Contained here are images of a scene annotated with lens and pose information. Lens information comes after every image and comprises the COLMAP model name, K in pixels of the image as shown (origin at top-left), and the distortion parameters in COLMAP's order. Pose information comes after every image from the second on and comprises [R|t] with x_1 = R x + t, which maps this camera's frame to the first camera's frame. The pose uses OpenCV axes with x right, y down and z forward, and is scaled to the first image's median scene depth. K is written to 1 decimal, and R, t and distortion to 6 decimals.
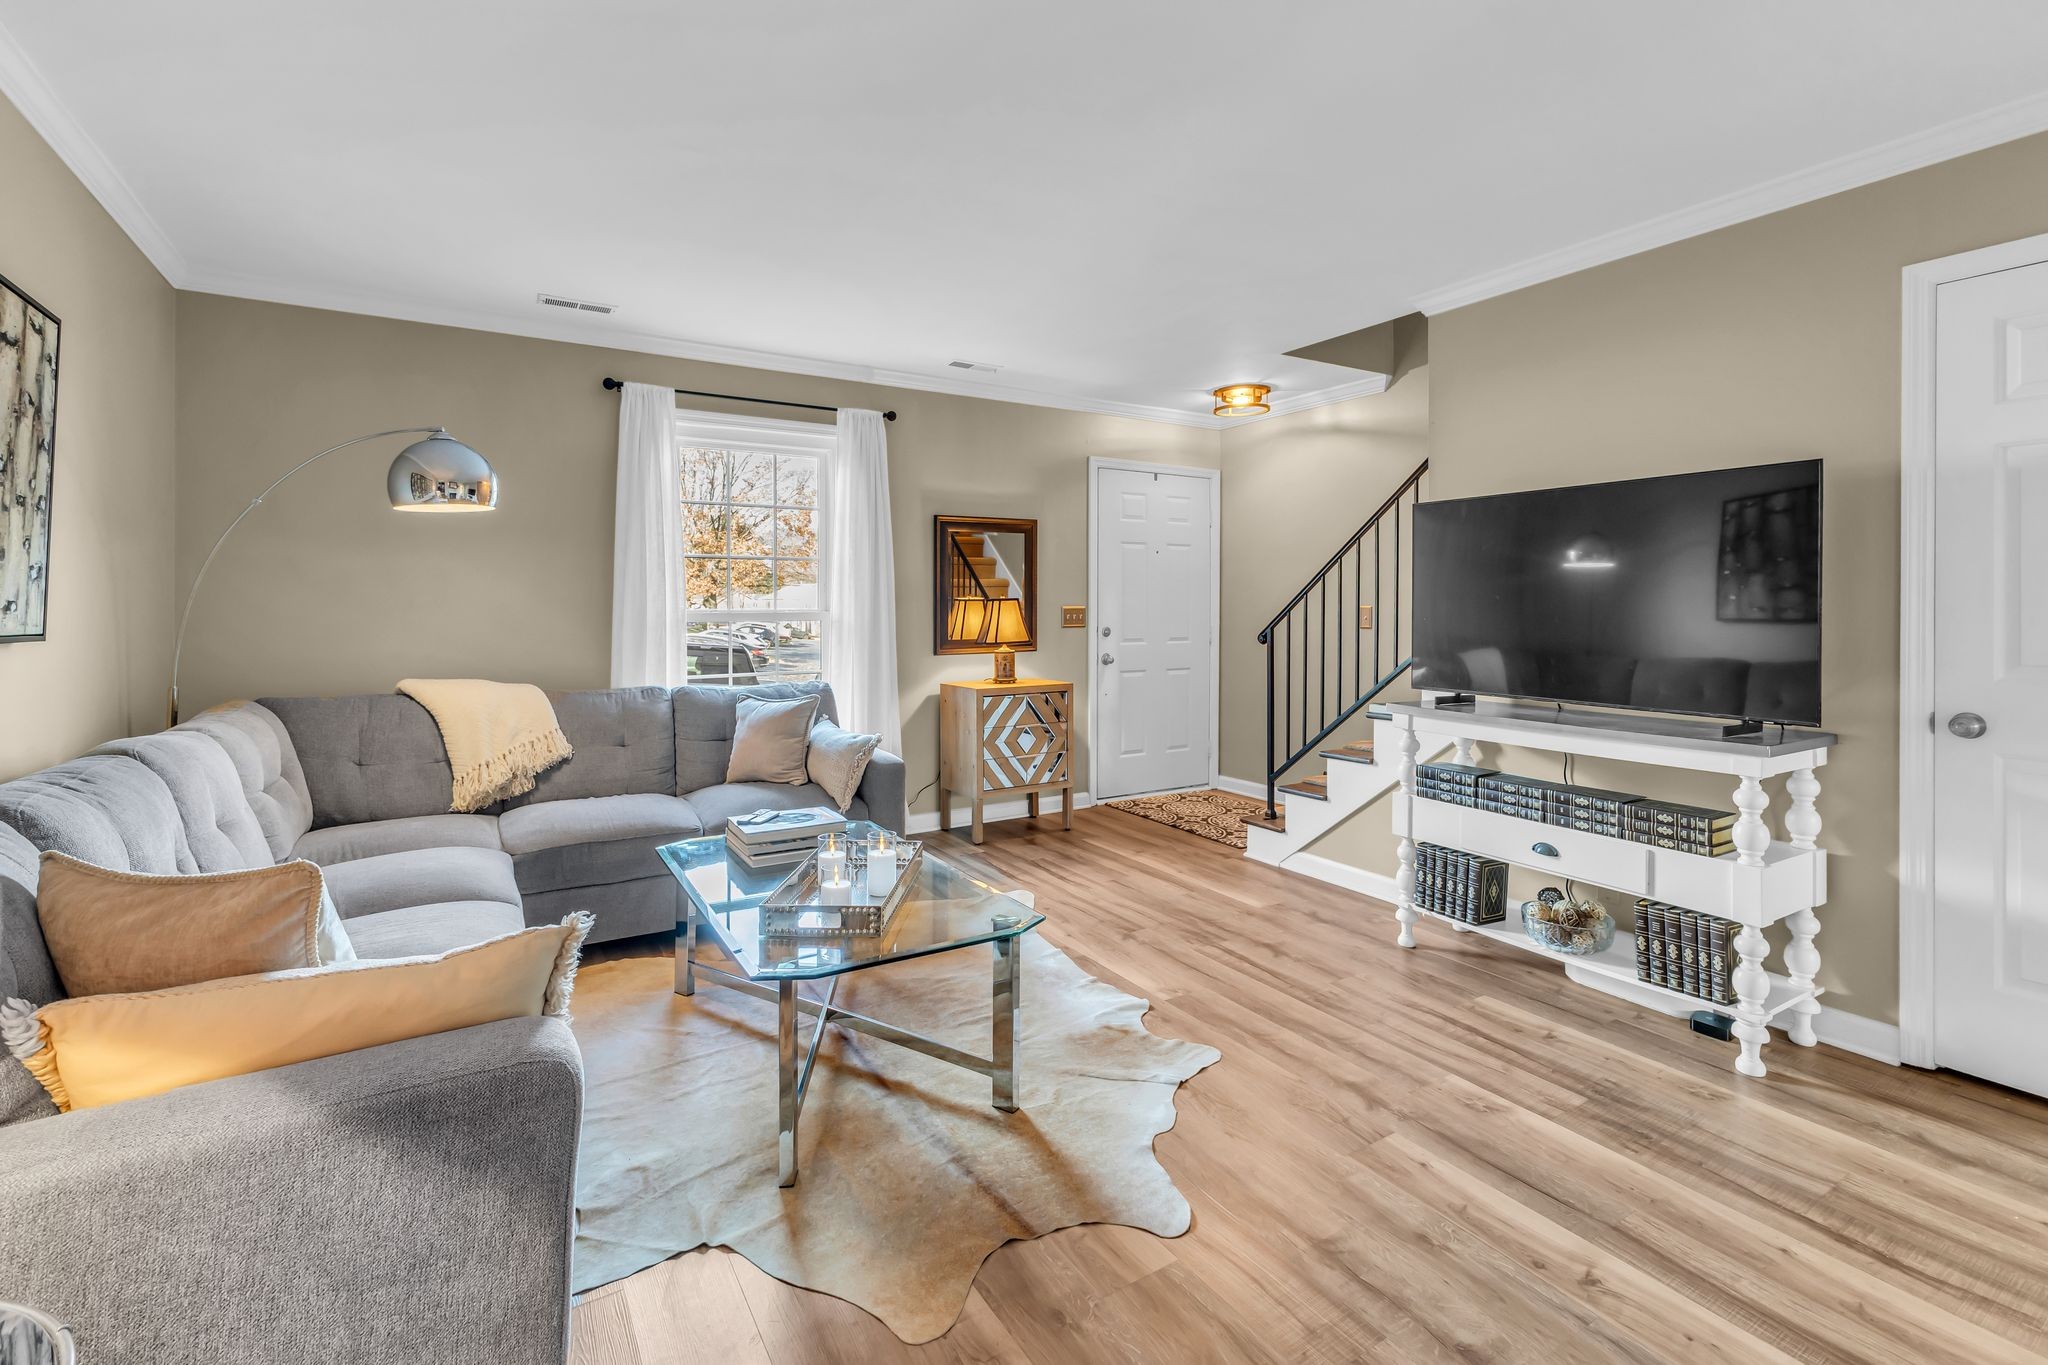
lens RADIAL K [[903.6, 0, 1027.8], [0, 903.6, 590.2], [0, 0, 1]] dist [0.000147, -0.000051]
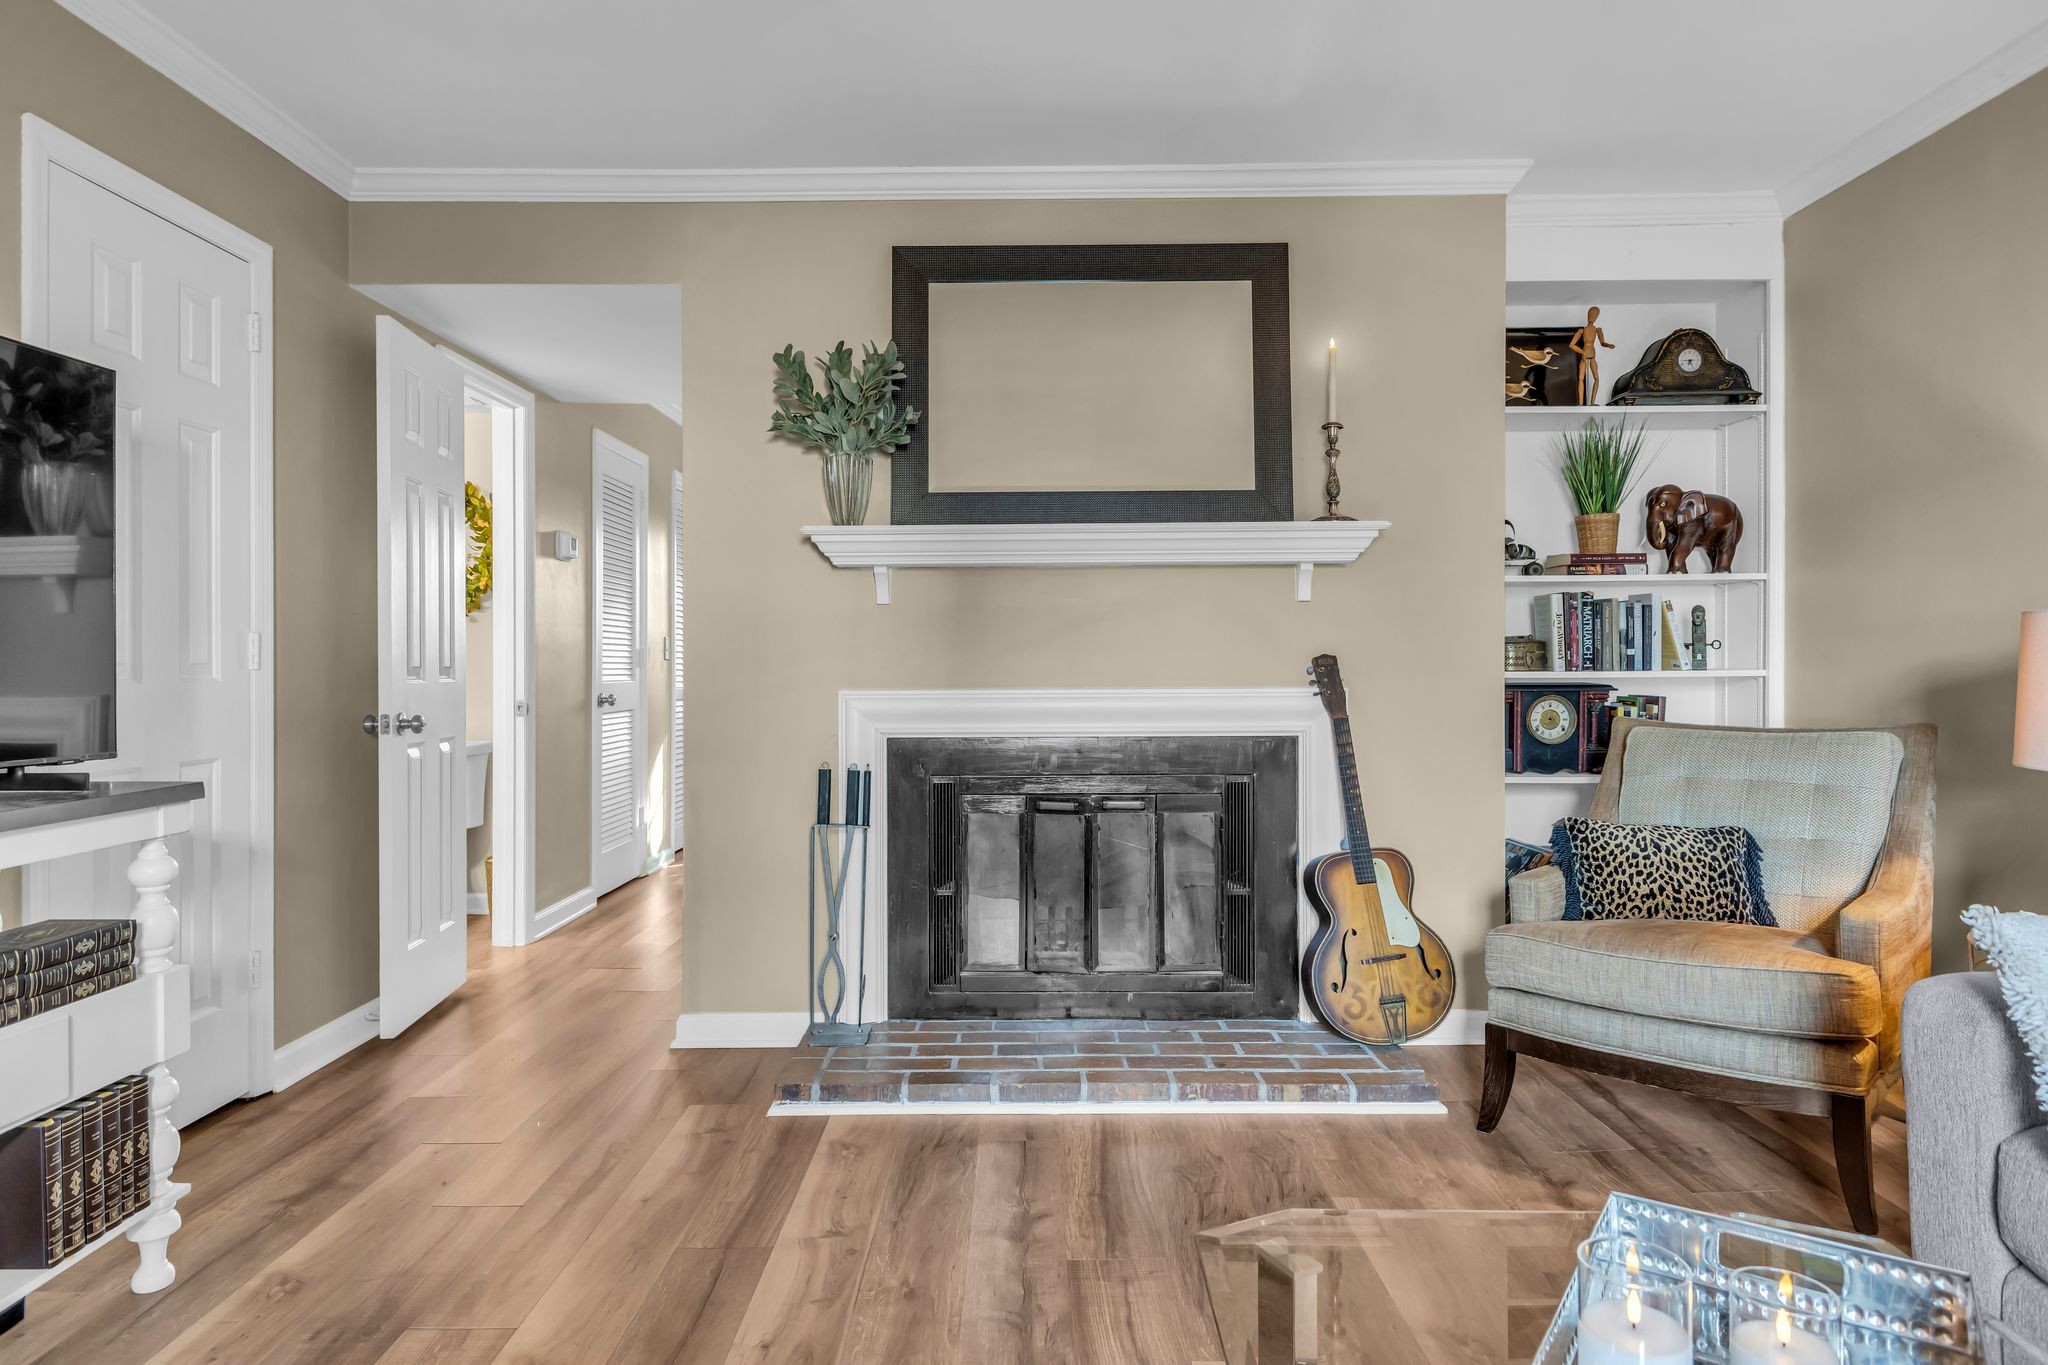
lens RADIAL K [[1166.6, 0, 1024.0], [0, 1166.6, 682.5], [0, 0, 1]] dist [0.002970, 0.000631]
pose [[-0.842136, -0.004659, 0.539245, -0.171262], [-0.003493, 0.999989, 0.003185, 0.082110], [-0.539253, 0.000799, -0.842143, 1.258418]]
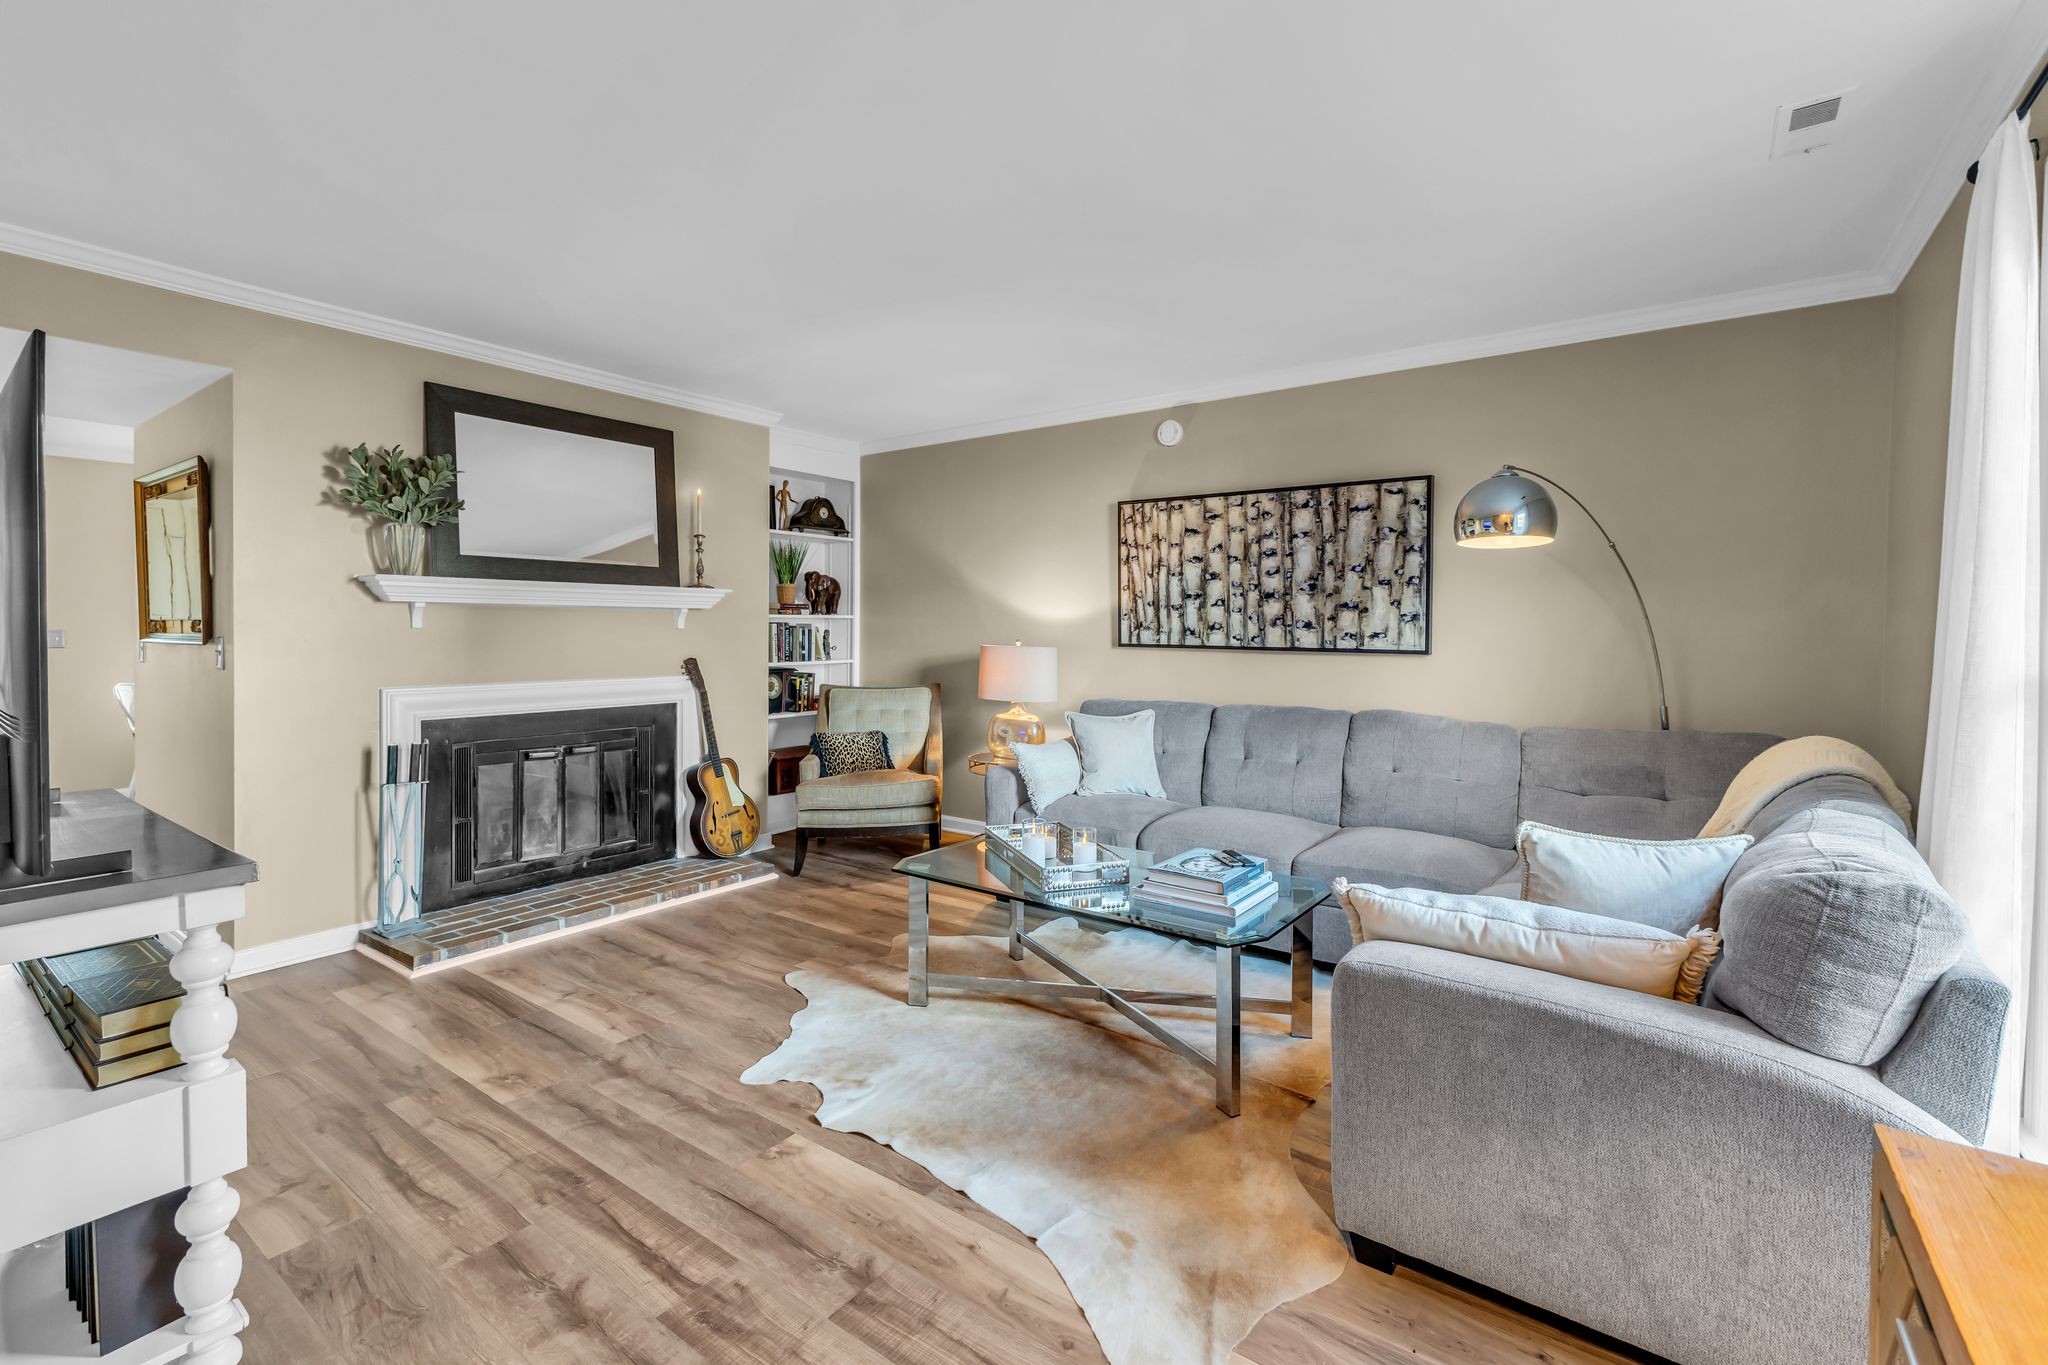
lens RADIAL K [[893.6, 0, 1012.5], [0, 893.6, 663.3], [0, 0, 1]] dist [0.001086, -0.000258]
pose [[-0.932538, 0.008794, -0.360966, 0.268891], [0.000432, 0.999730, 0.023237, 0.026353], [0.361073, 0.021514, -0.932289, 1.902428]]
